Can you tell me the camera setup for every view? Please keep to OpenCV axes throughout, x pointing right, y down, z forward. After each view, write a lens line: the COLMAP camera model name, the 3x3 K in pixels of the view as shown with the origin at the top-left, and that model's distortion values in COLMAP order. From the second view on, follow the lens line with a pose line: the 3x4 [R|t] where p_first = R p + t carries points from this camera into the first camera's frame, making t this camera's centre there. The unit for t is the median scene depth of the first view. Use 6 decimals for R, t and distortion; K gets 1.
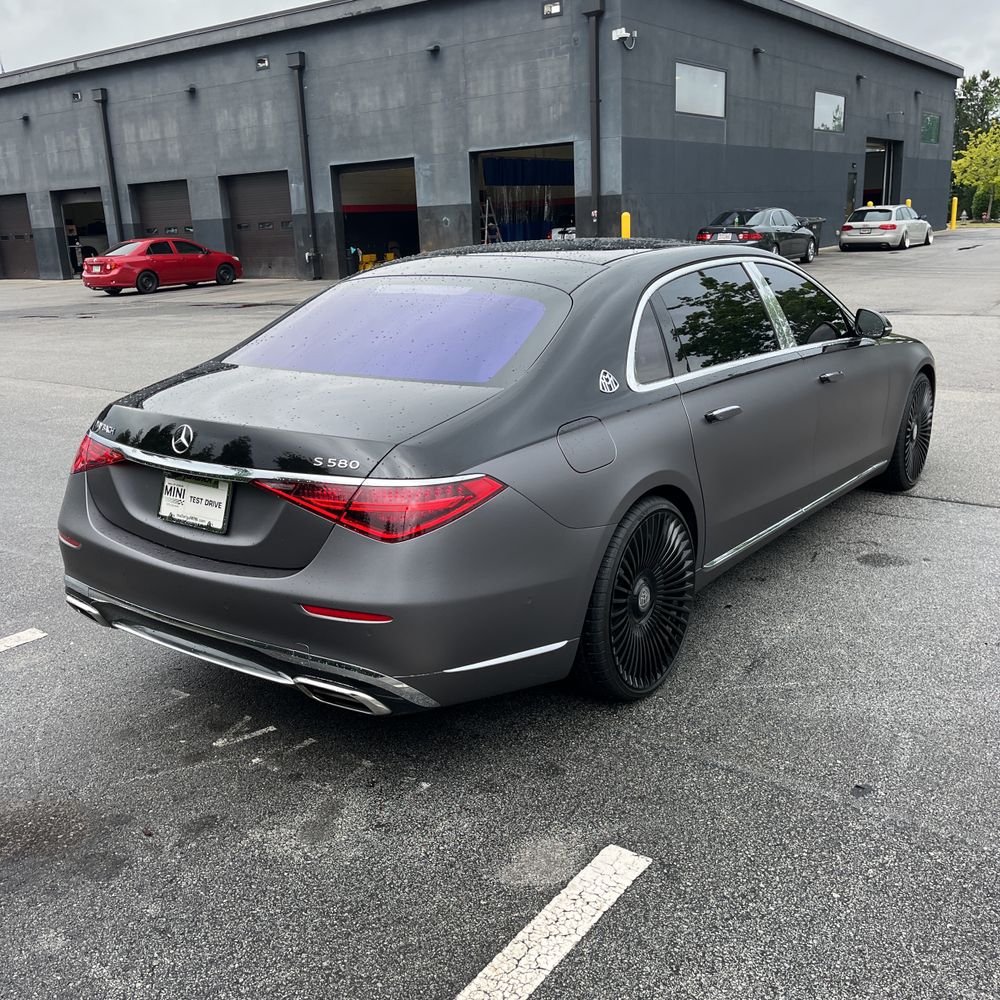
lens RADIAL K [[1023.3, 0, 506.0], [0, 1023.3, 502.2], [0, 0, 1]] dist [0.008514, 0.034884]
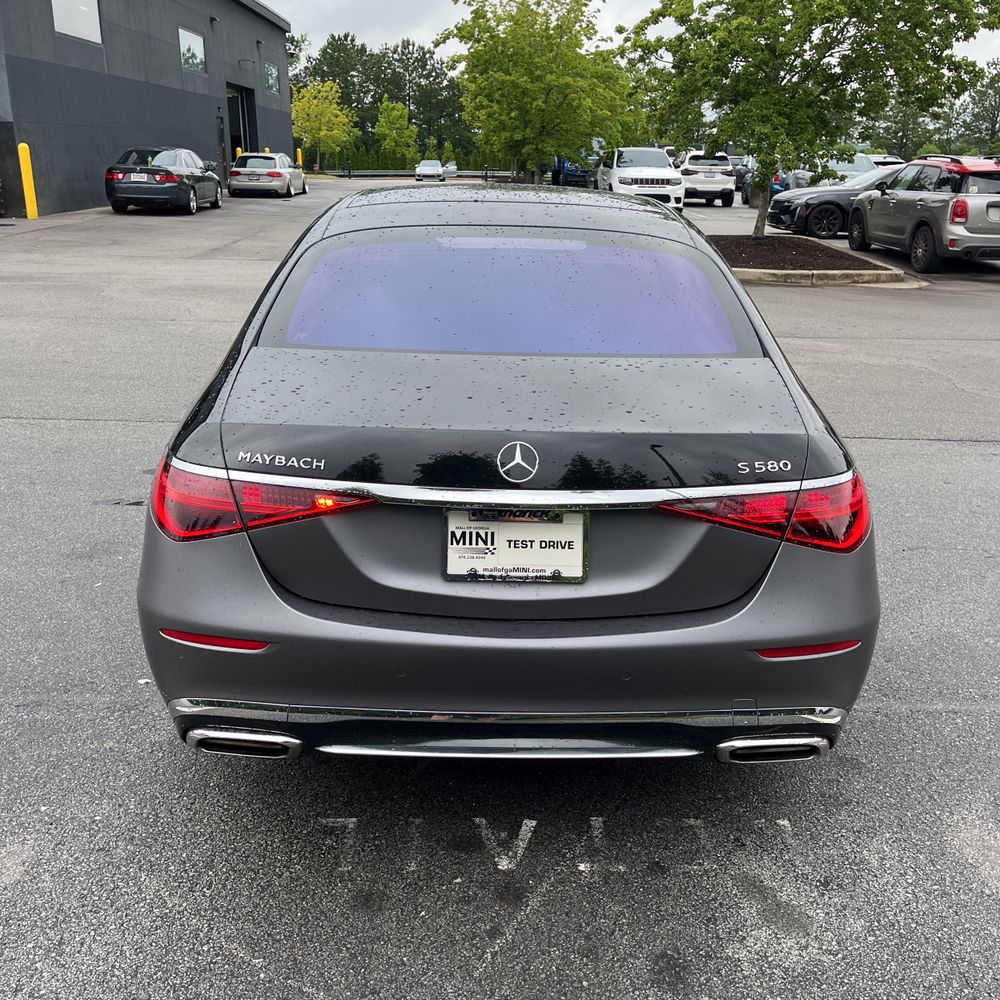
lens RADIAL K [[1011.6, 0, 504.8], [0, 1011.6, 488.4], [0, 0, 1]] dist [0.050929, -0.045938]
pose [[0.796910, -0.140982, 0.587417, -0.681228], [0.117476, 0.989990, 0.078228, -0.091852], [-0.592566, 0.006667, 0.805494, 0.412067]]
